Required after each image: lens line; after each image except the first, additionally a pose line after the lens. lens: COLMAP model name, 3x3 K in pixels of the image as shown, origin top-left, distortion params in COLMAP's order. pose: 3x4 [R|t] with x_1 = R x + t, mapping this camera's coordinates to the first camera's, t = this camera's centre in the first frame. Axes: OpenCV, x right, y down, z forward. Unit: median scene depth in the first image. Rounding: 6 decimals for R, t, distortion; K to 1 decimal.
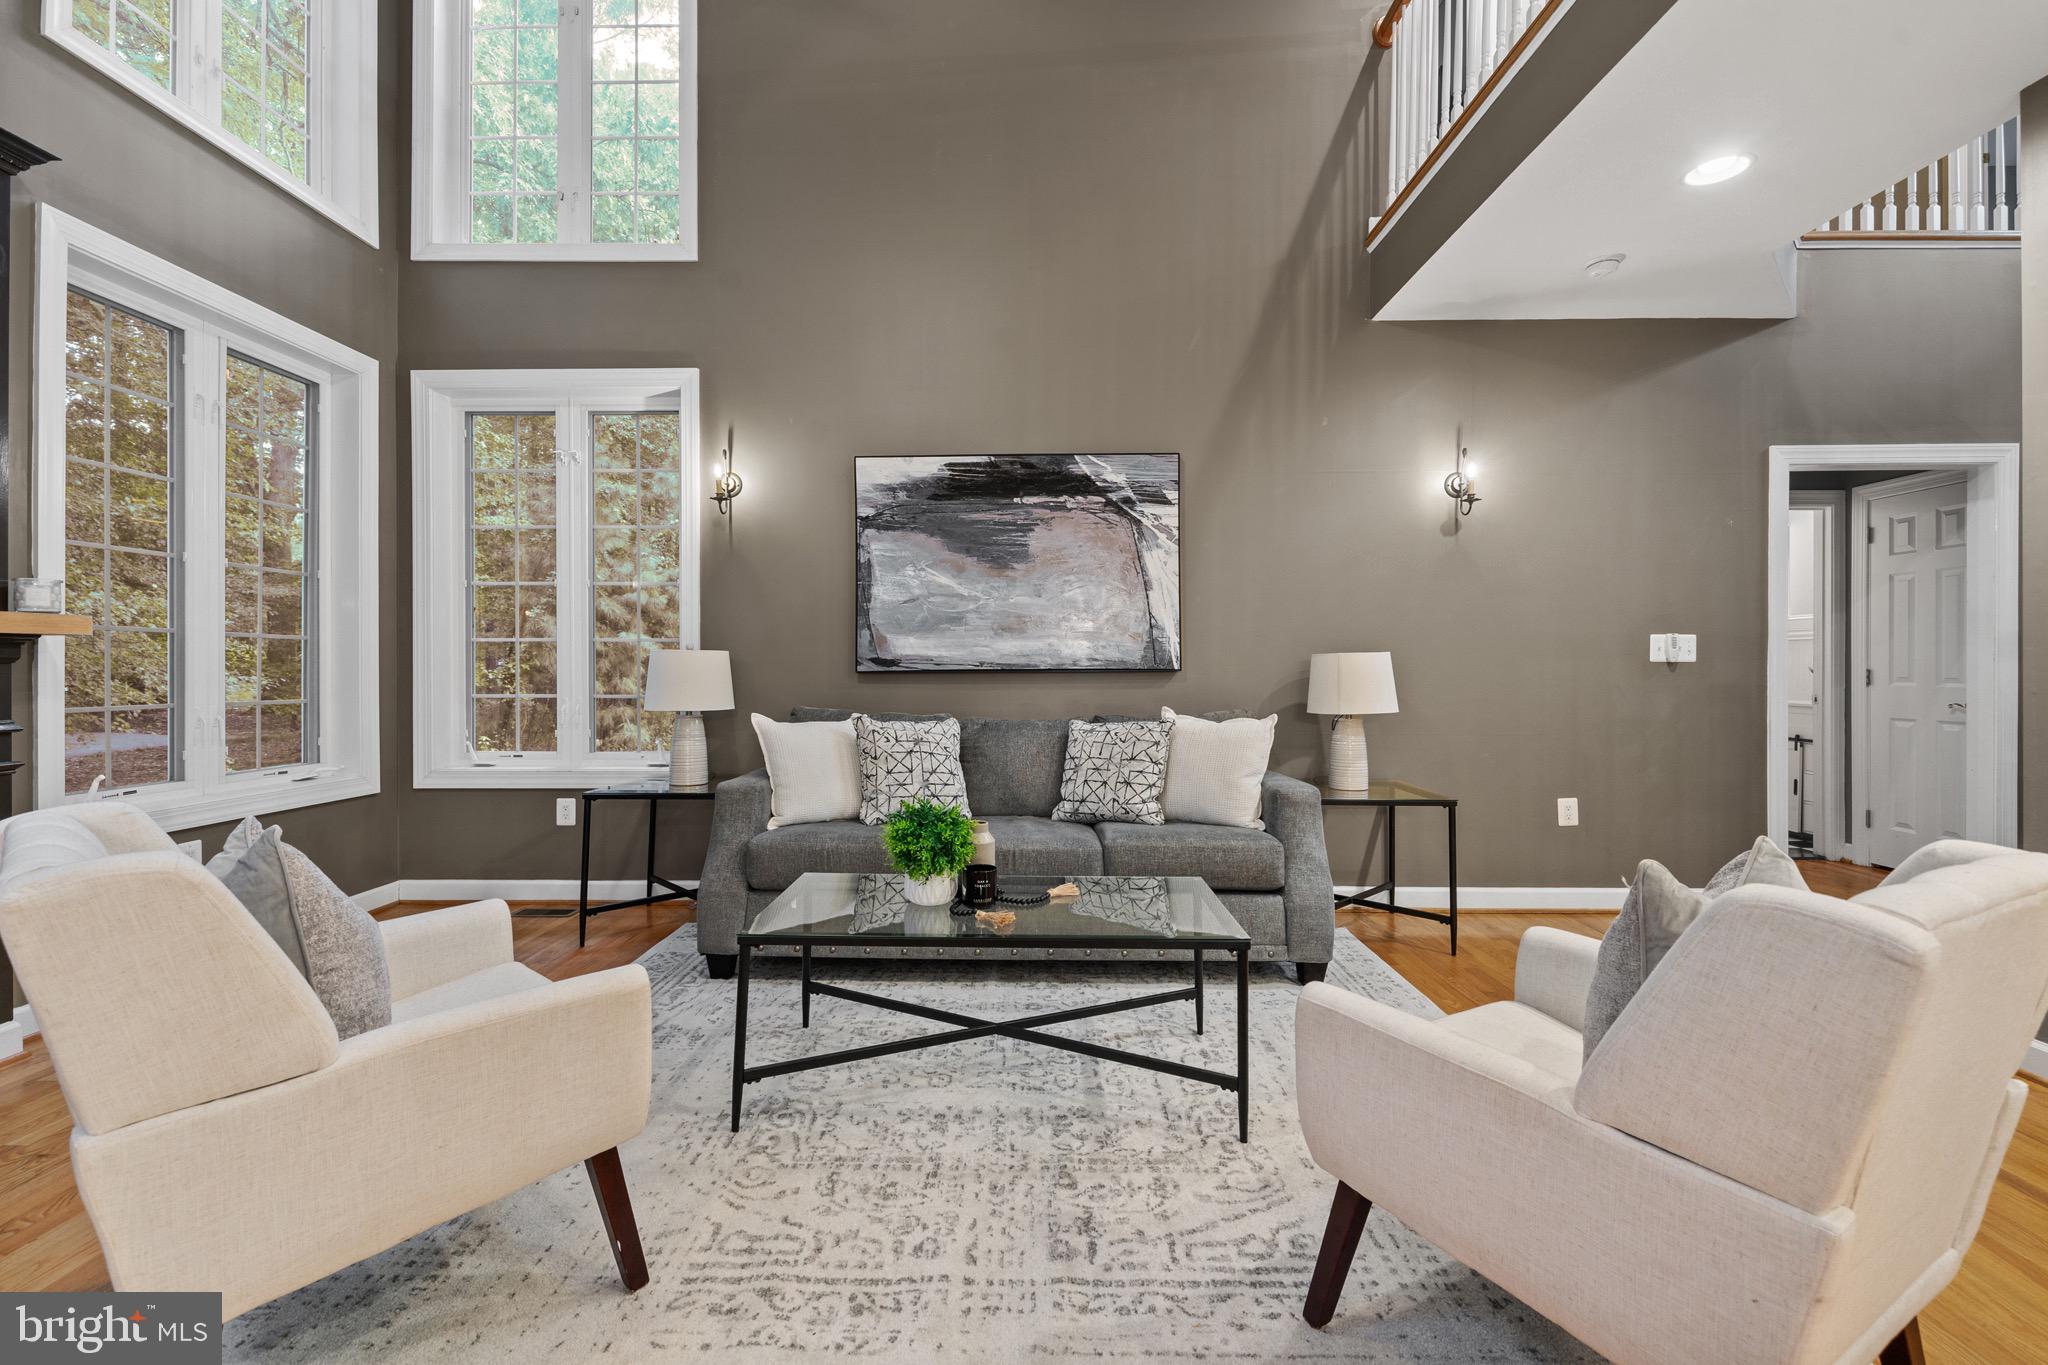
lens RADIAL K [[867.1, 0, 1024.0], [0, 867.1, 682.5], [0, 0, 1]] dist [-0.007850, 0.000341]
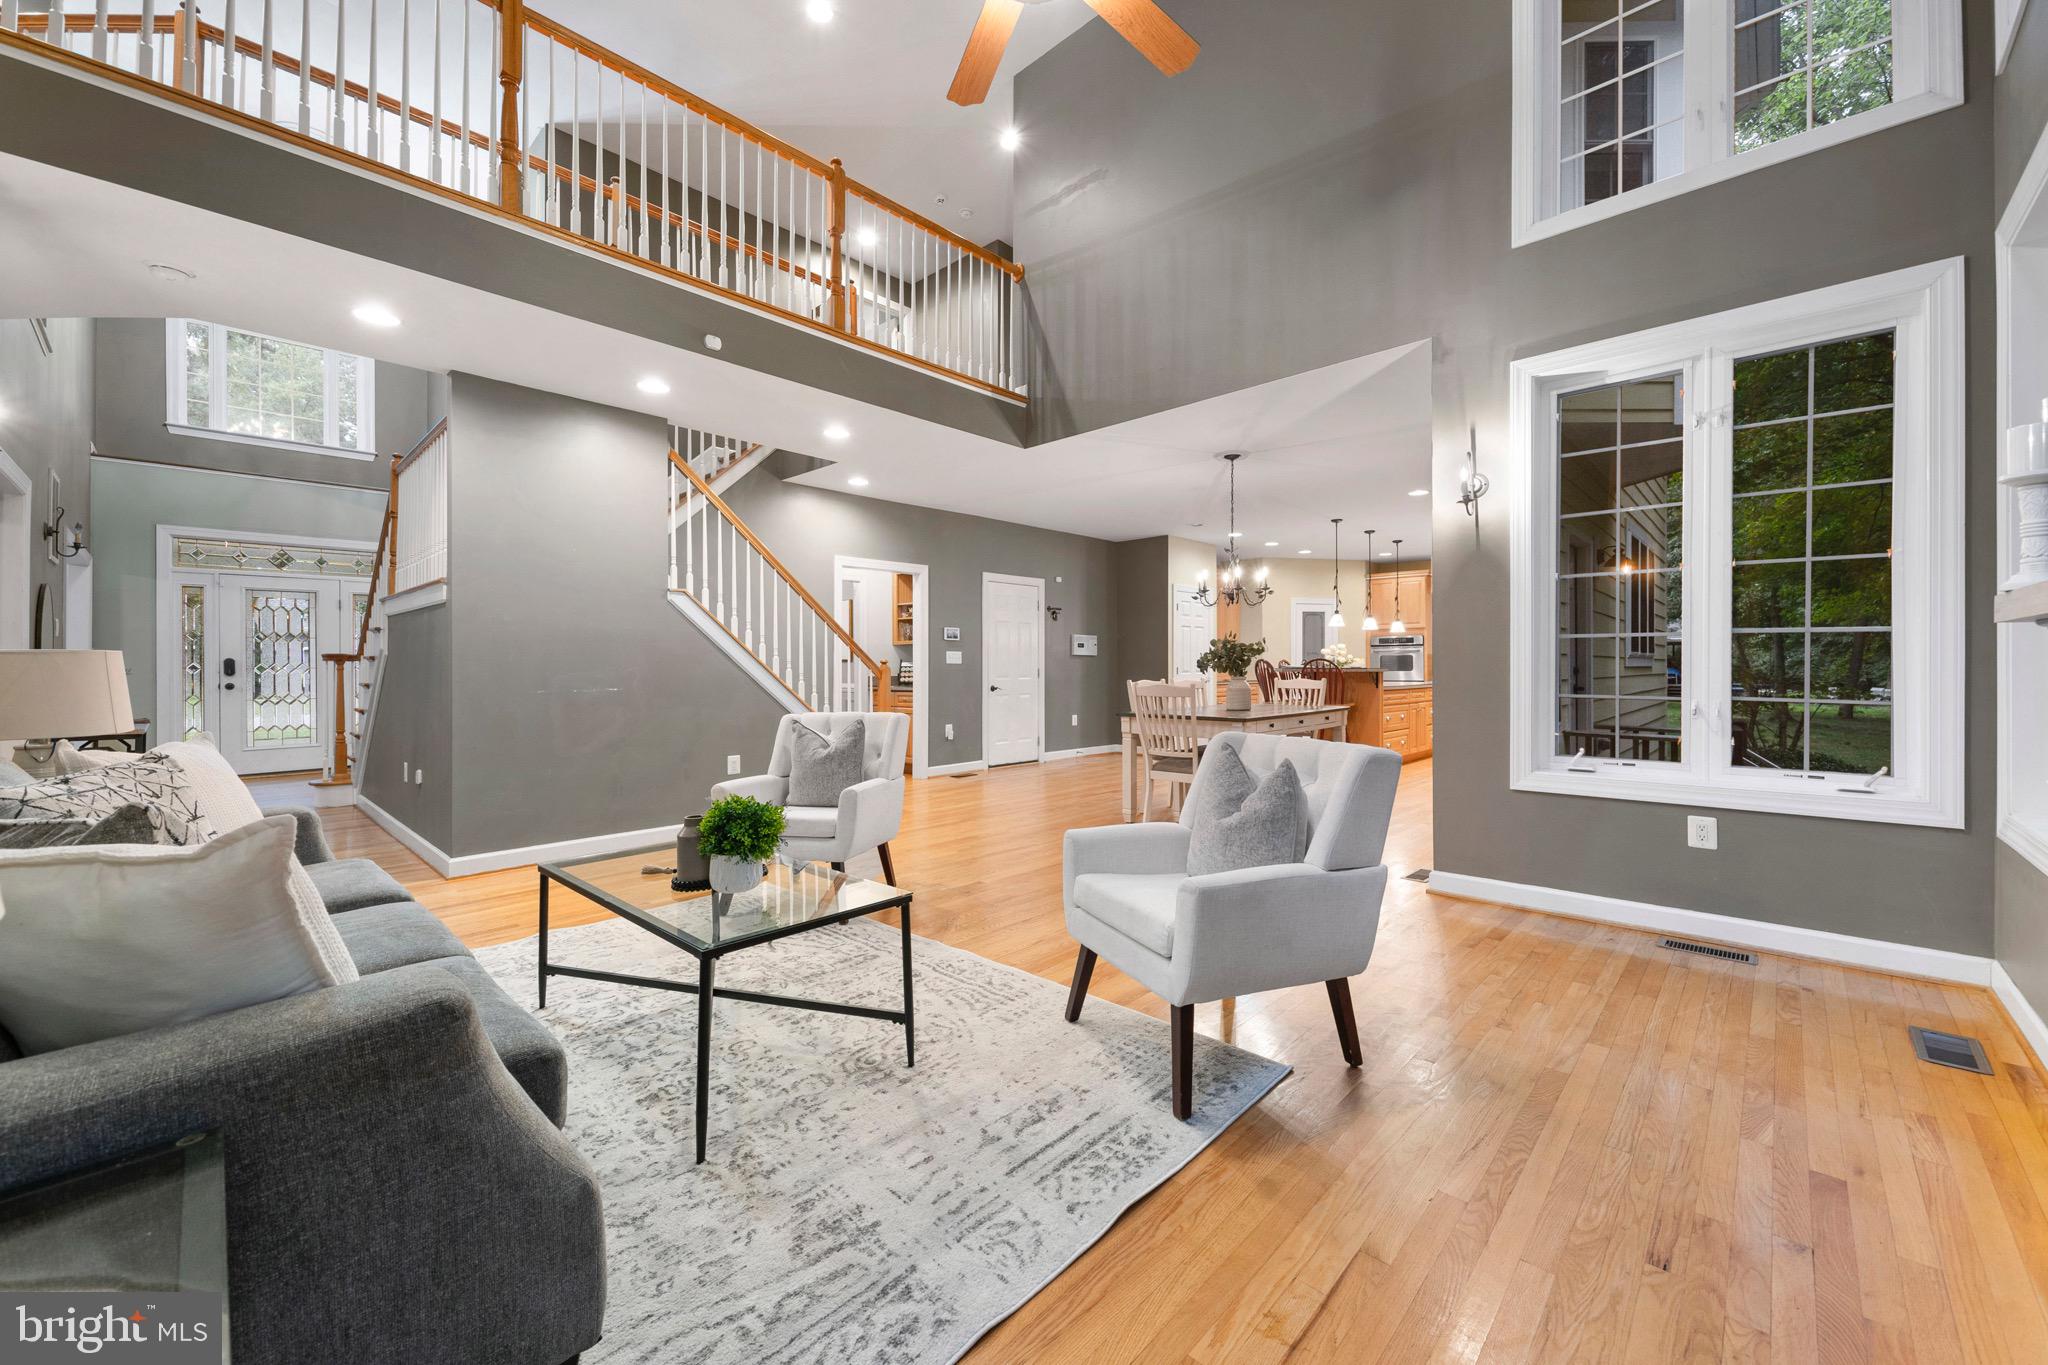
lens RADIAL K [[811.9, 0, 1027.3], [0, 811.9, 672.5], [0, 0, 1]] dist [0.000462, -0.005429]
pose [[-0.743862, -0.003795, 0.668322, -0.609963], [0.008721, 0.999844, 0.015385, -0.015888], [-0.668276, 0.017272, -0.743713, 0.877221]]
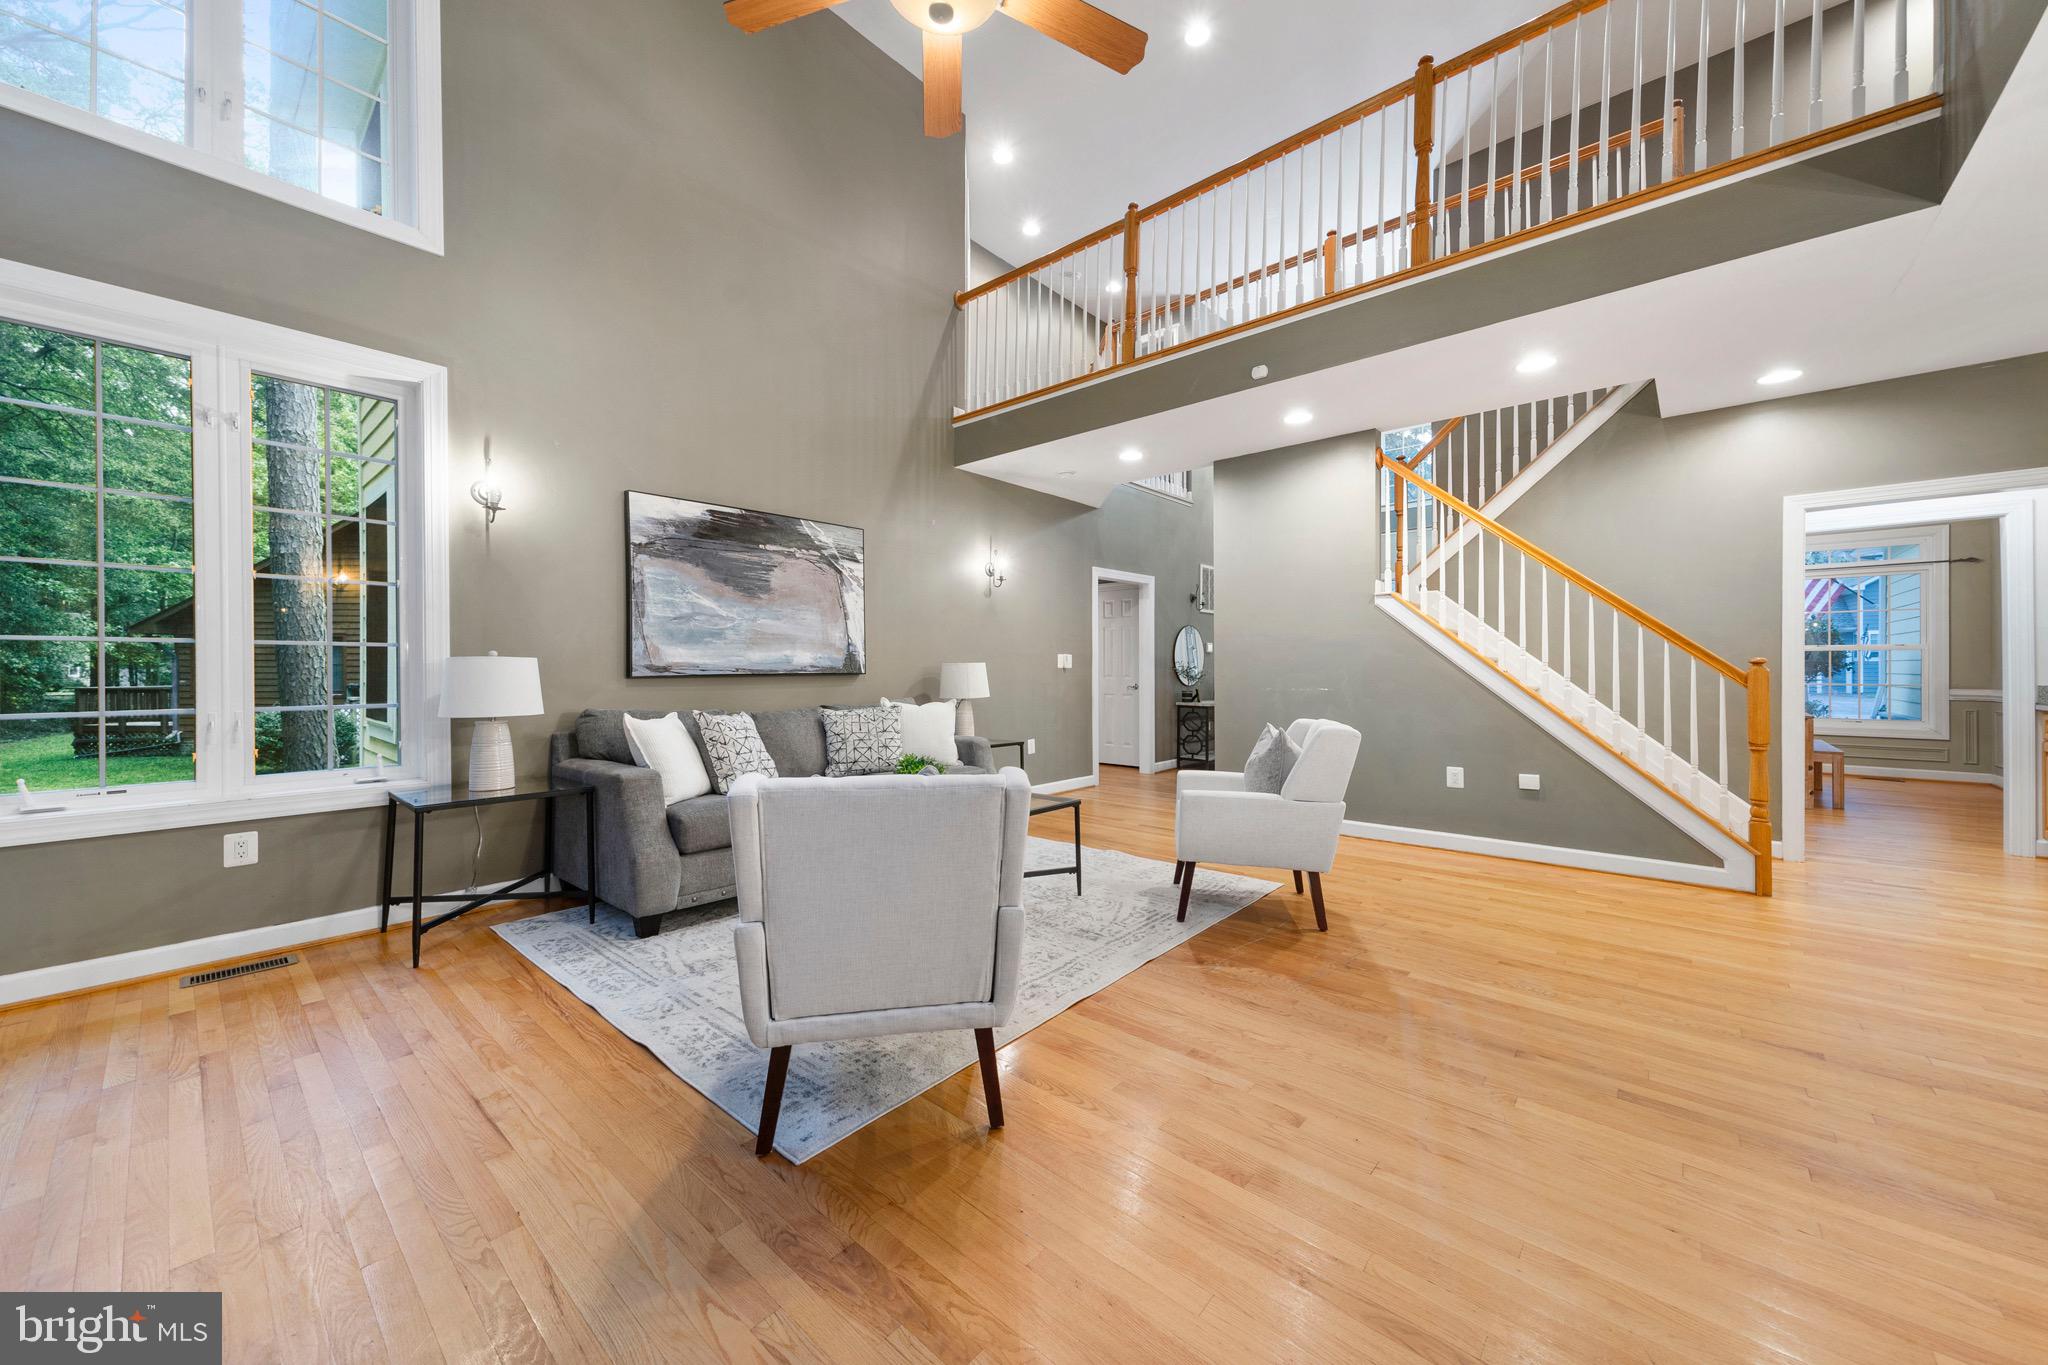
lens RADIAL K [[728.4, 0, 1032.5], [0, 728.4, 676.4], [0, 0, 1]] dist [0.008333, 0.000033]
pose [[0.643632, -0.009330, 0.765278, -0.601200], [0.012561, 0.999920, 0.001626, -0.007490], [-0.765232, 0.008566, 0.643698, -0.037480]]
